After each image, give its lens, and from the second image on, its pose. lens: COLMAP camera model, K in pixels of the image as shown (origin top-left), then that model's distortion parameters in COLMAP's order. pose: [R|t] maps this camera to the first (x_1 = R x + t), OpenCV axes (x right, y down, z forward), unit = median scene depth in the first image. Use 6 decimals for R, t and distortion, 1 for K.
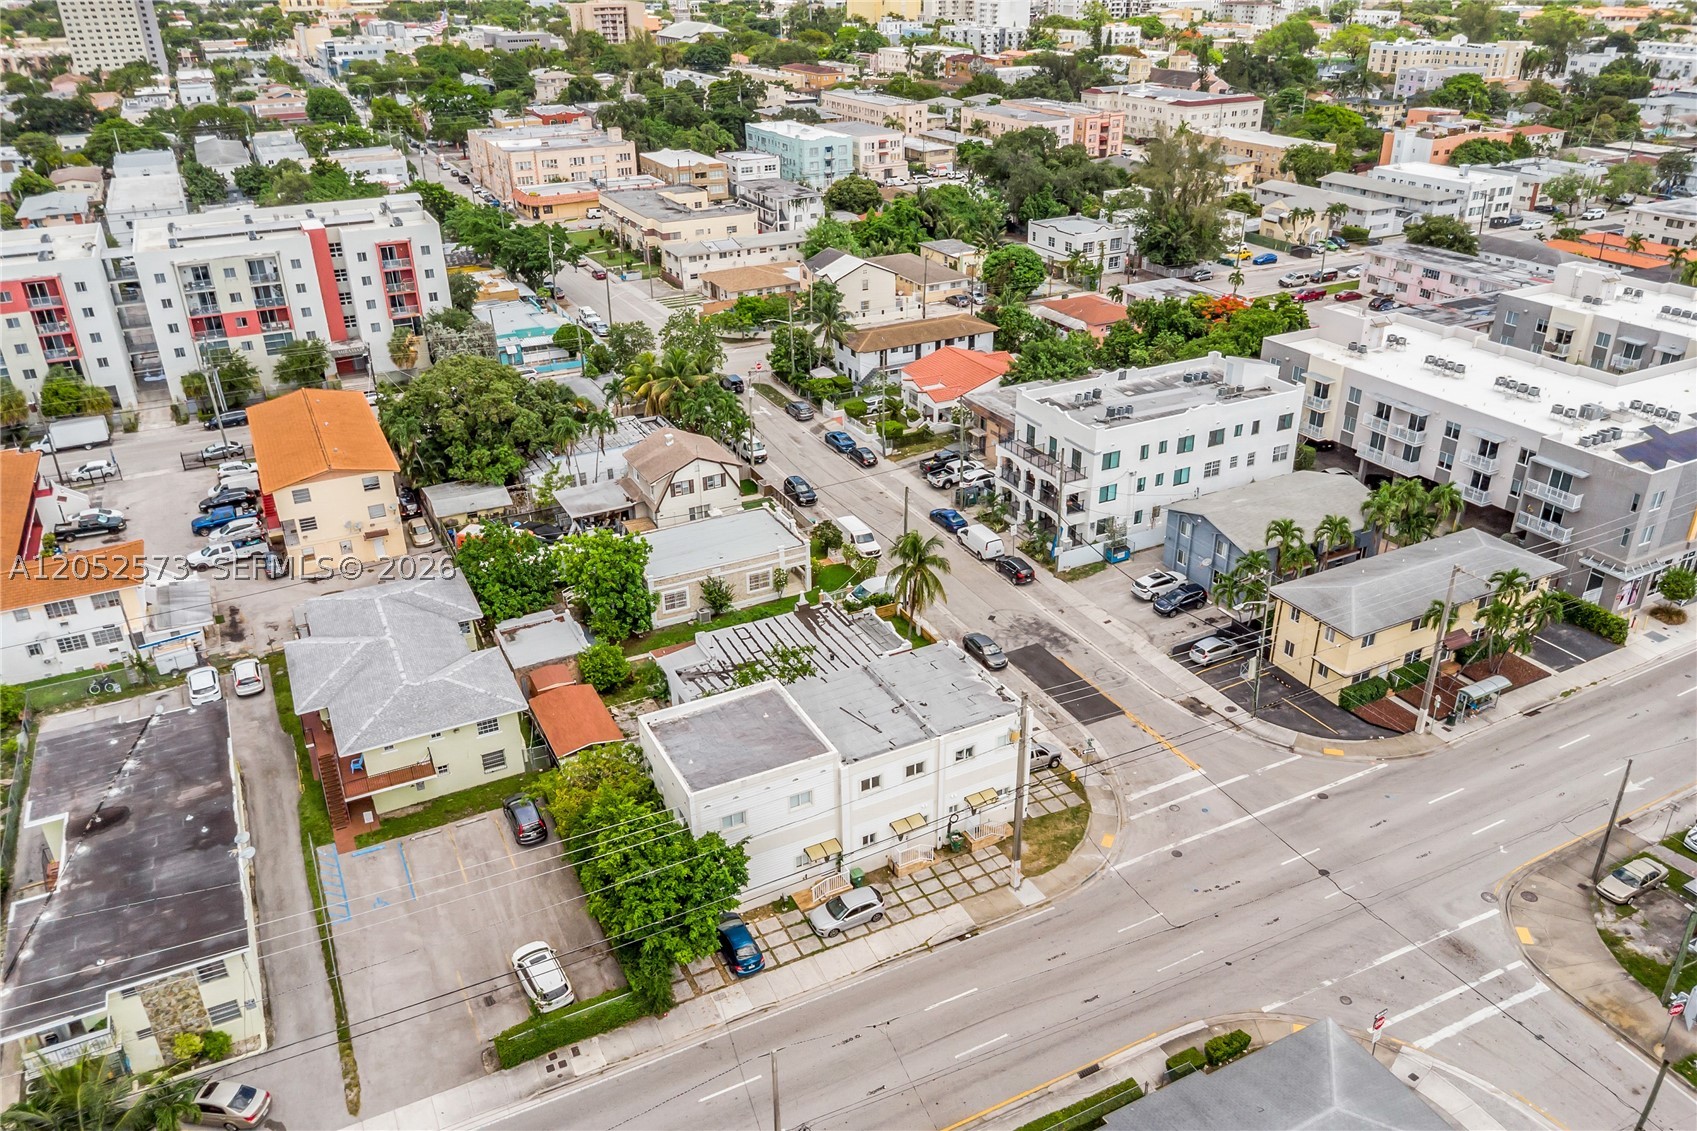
lens RADIAL K [[1236.4, 0, 847.2], [0, 1236.4, 569.7], [0, 0, 1]] dist [0.012268, -0.007395]
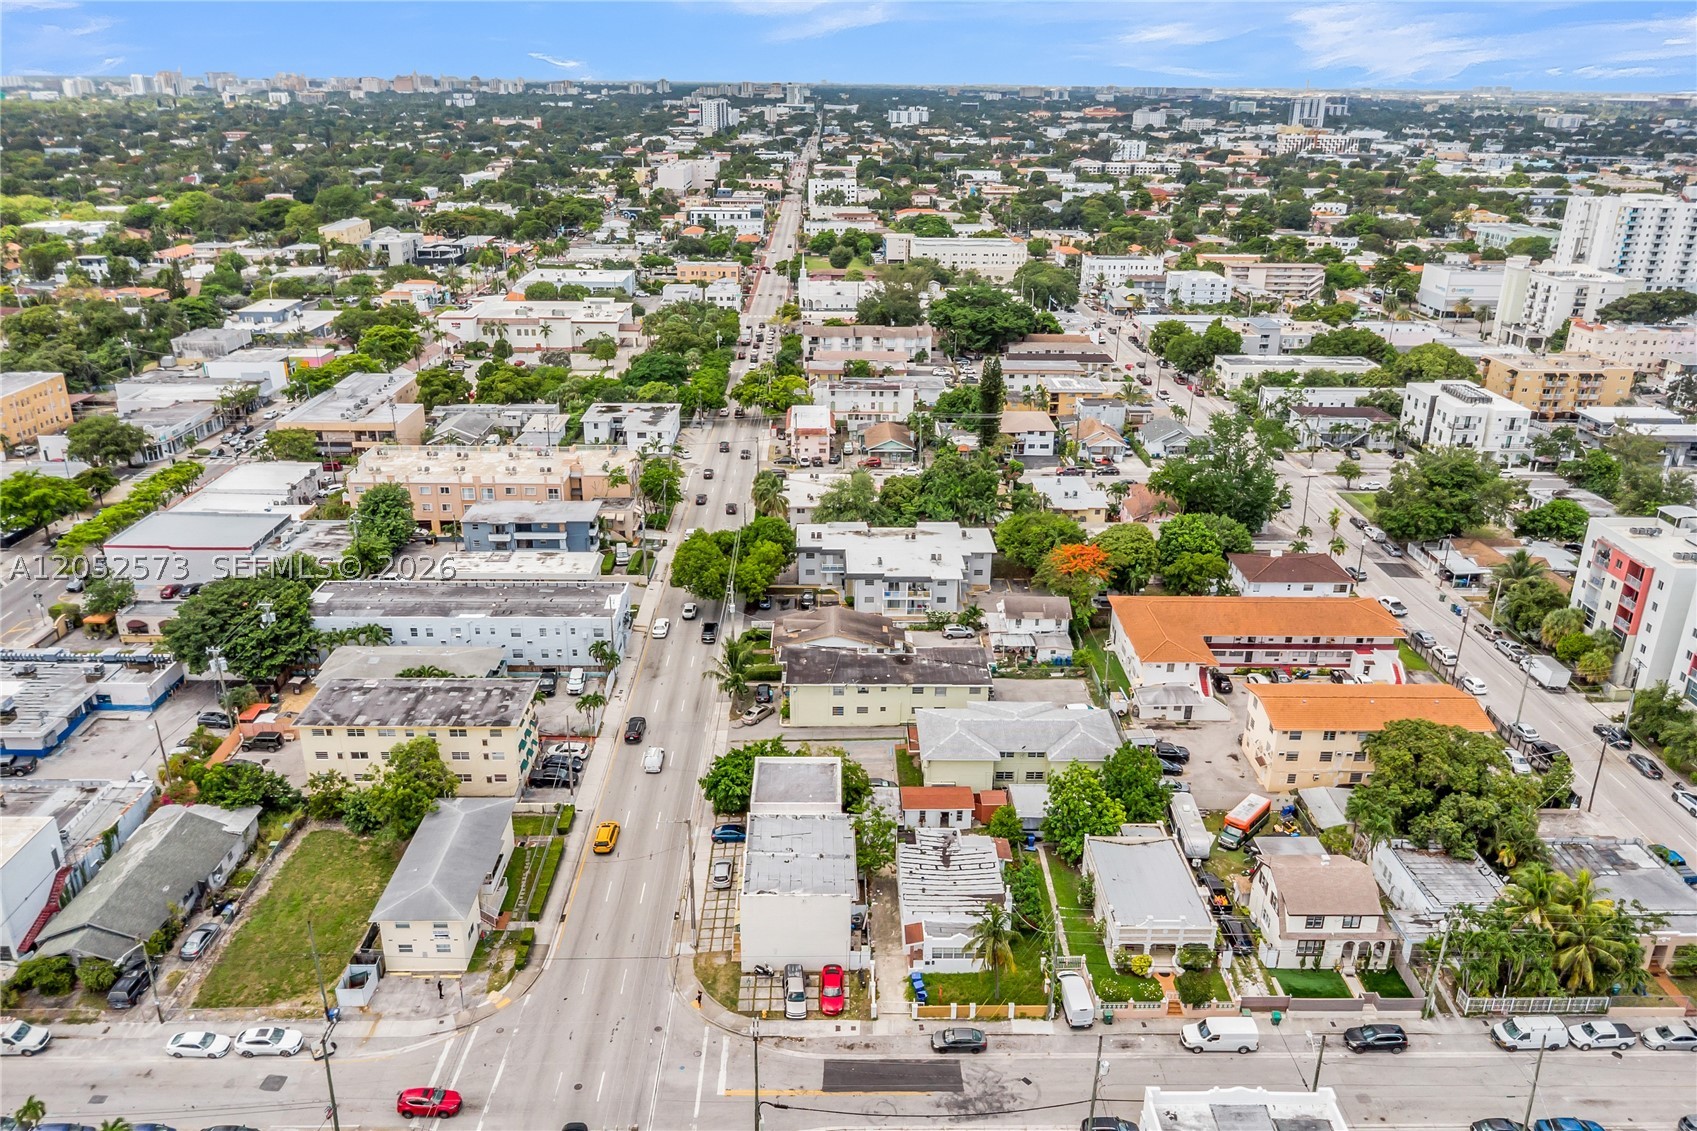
lens RADIAL K [[1241.8, 0, 847.0], [0, 1241.8, 562.7], [0, 0, 1]] dist [0.002906, 0.004626]
pose [[-0.438613, 0.336191, -0.833423, 0.746648], [-0.408139, 0.751712, 0.518026, -0.624242], [0.800650, 0.567366, -0.192498, 0.737995]]
